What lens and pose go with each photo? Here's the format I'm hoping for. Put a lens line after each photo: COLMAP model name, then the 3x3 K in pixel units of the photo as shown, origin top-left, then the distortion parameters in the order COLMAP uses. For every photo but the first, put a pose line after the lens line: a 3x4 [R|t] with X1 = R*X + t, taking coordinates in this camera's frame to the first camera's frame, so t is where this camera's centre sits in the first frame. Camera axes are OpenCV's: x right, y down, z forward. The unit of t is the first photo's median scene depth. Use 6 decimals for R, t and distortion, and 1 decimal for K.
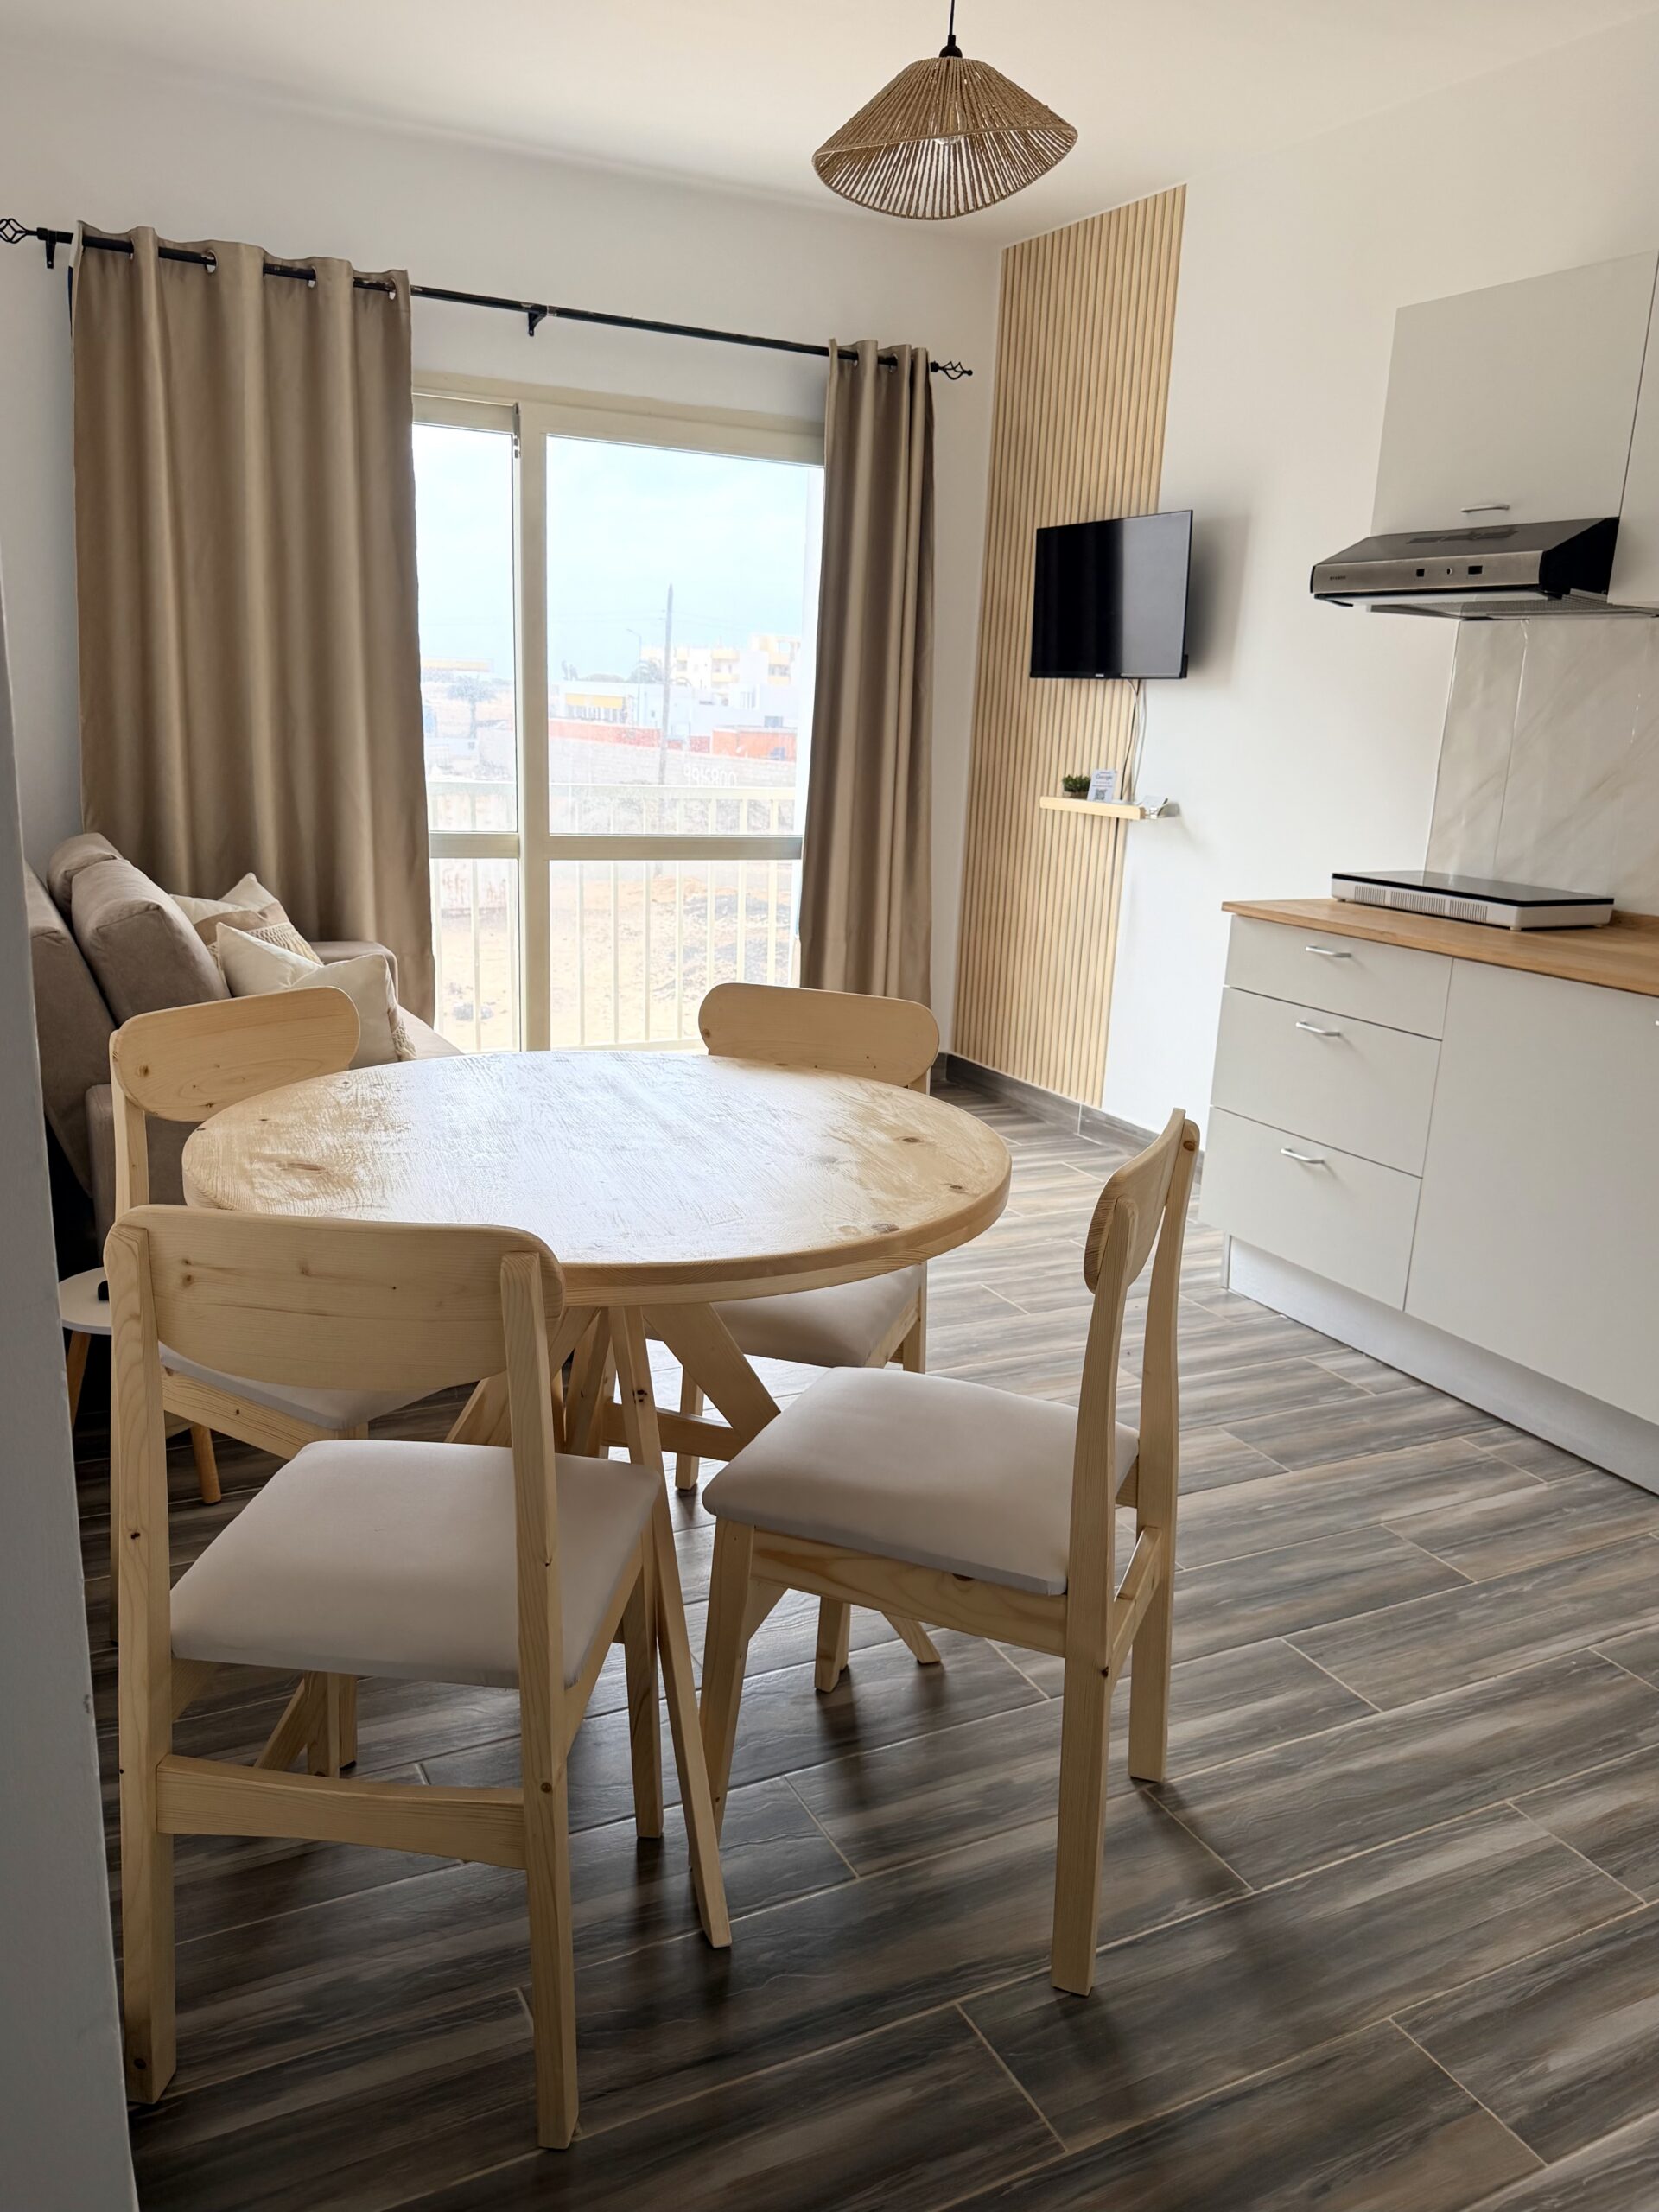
lens RADIAL K [[1695.8, 0, 829.5], [0, 1695.8, 1106.0], [0, 0, 1]] dist [0.152340, -0.225812]
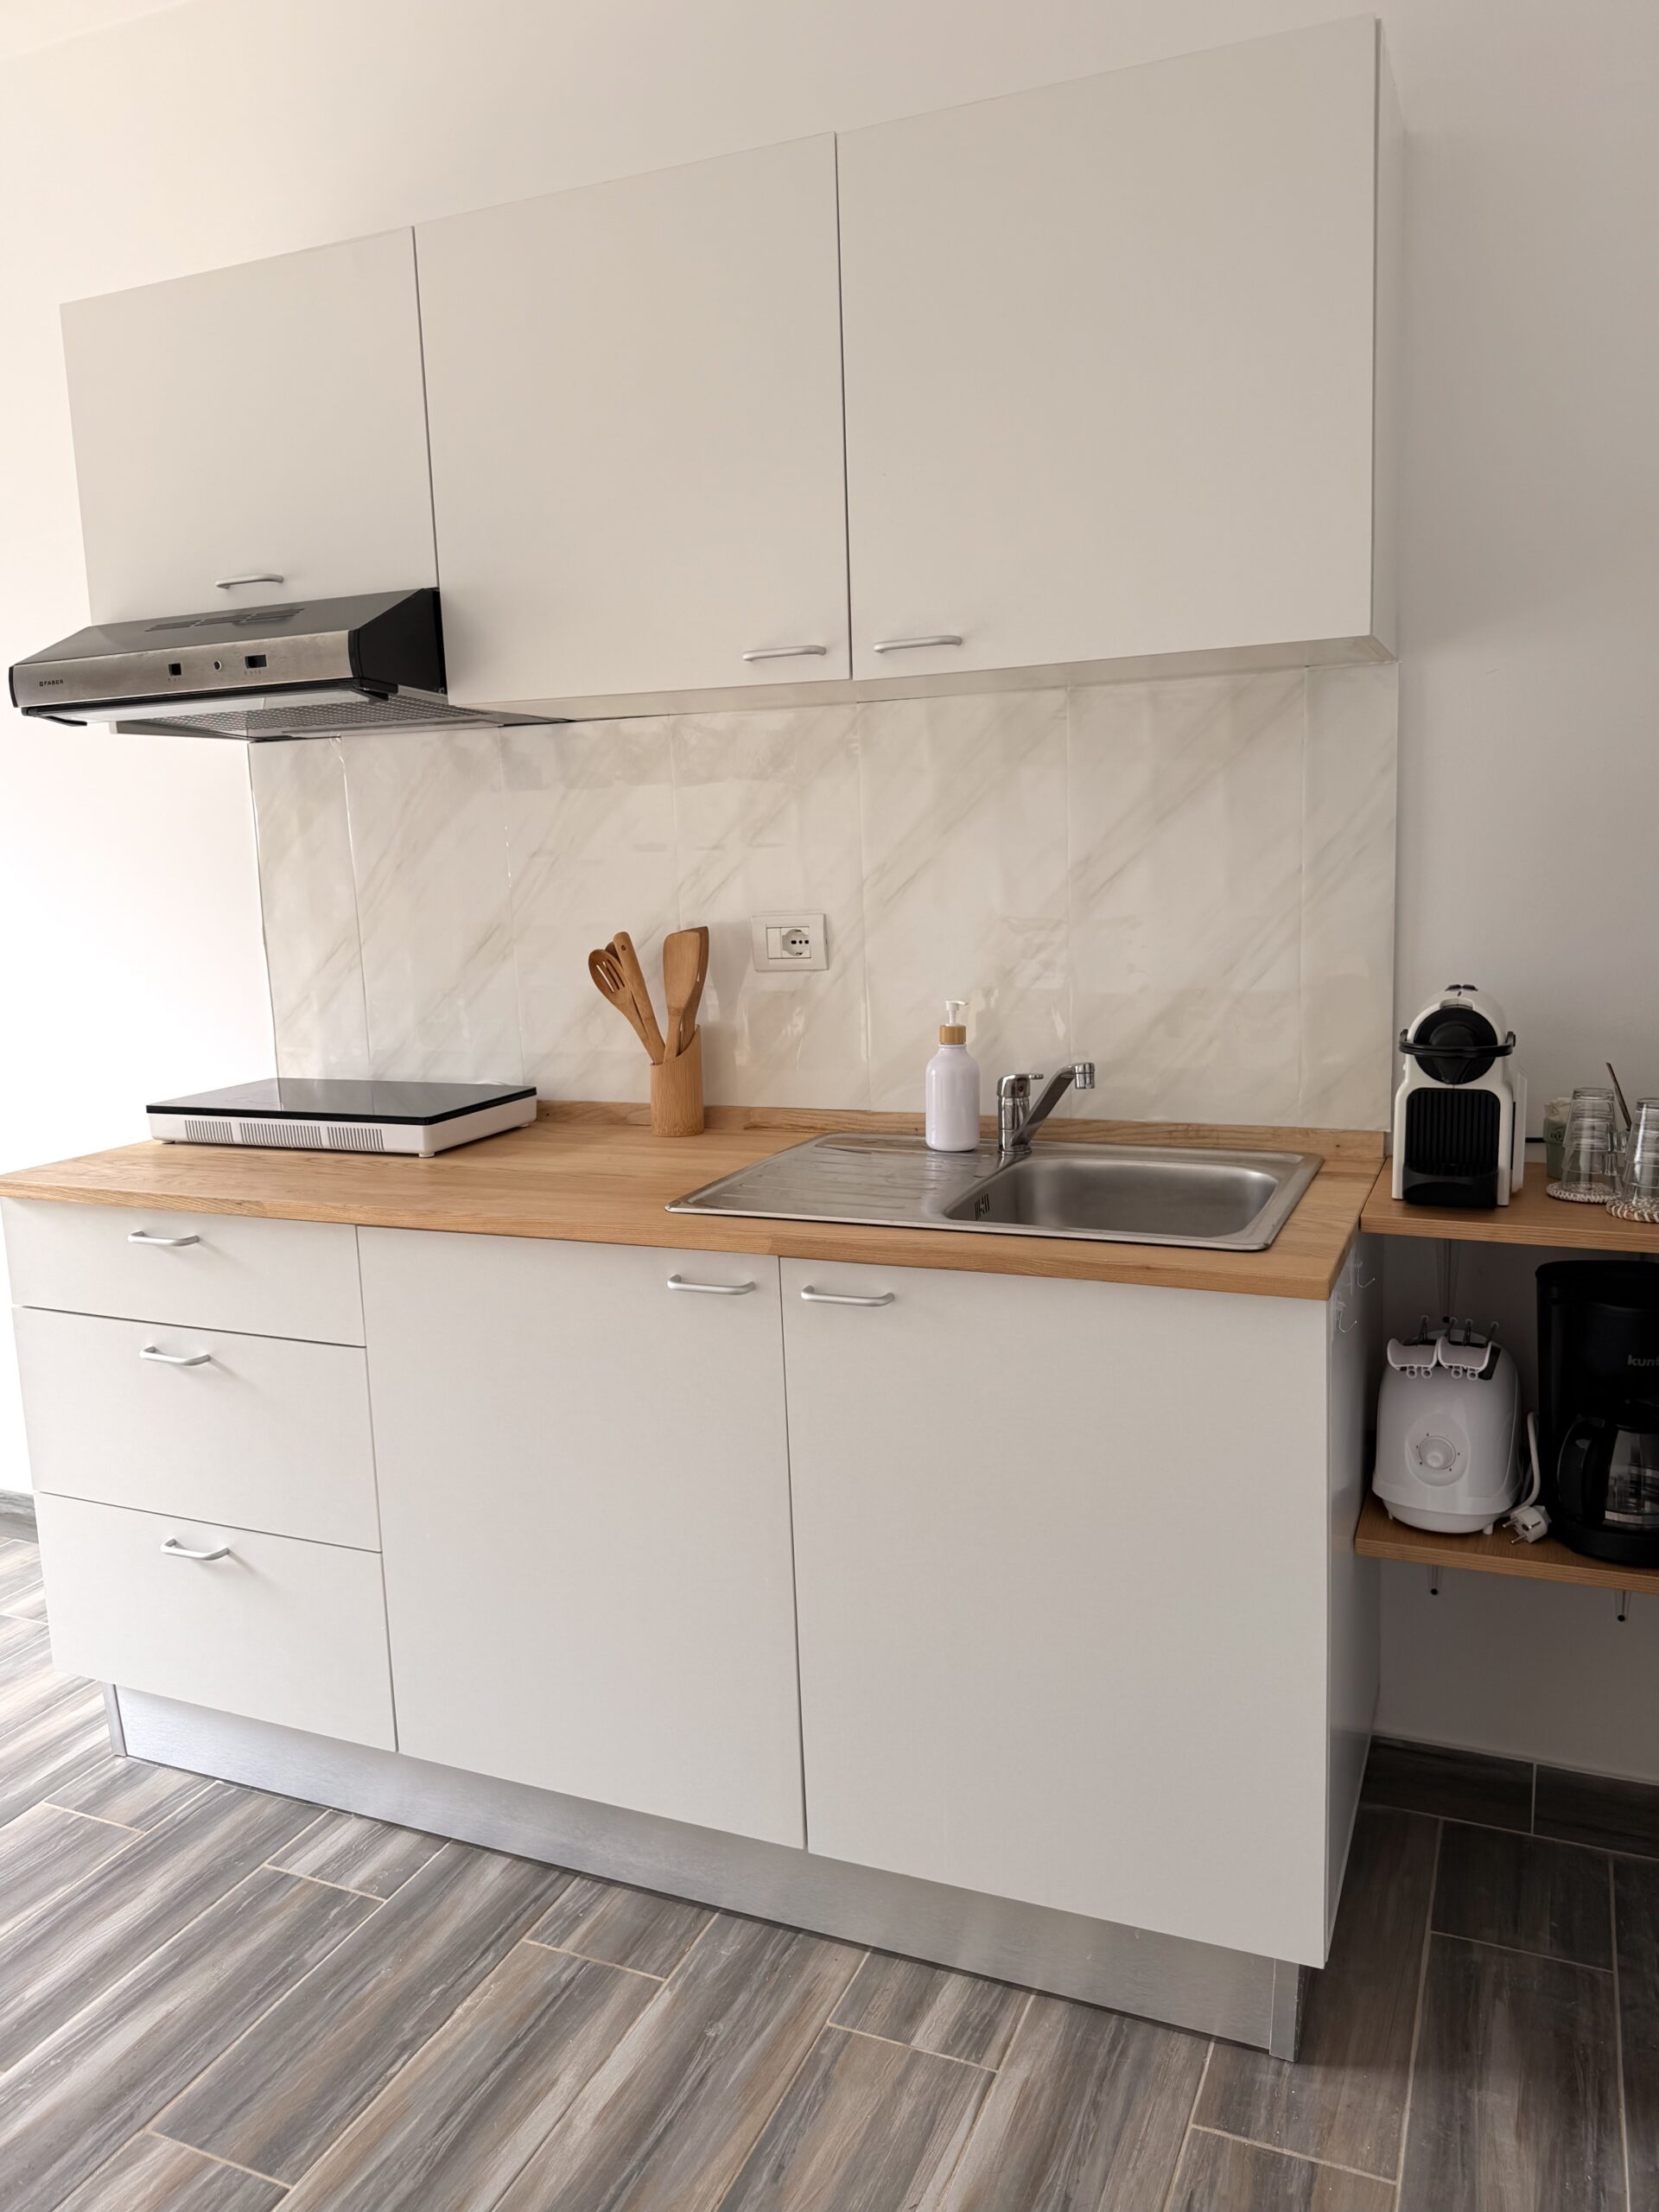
lens RADIAL K [[1585.8, 0, 884.7], [0, 1585.8, 1043.2], [0, 0, 1]] dist [0.009410, -0.039487]
pose [[0.752636, -0.160097, 0.638677, 0.128668], [0.227703, 0.973427, -0.024323, -0.086844], [-0.617811, 0.163735, 0.769091, 0.371241]]
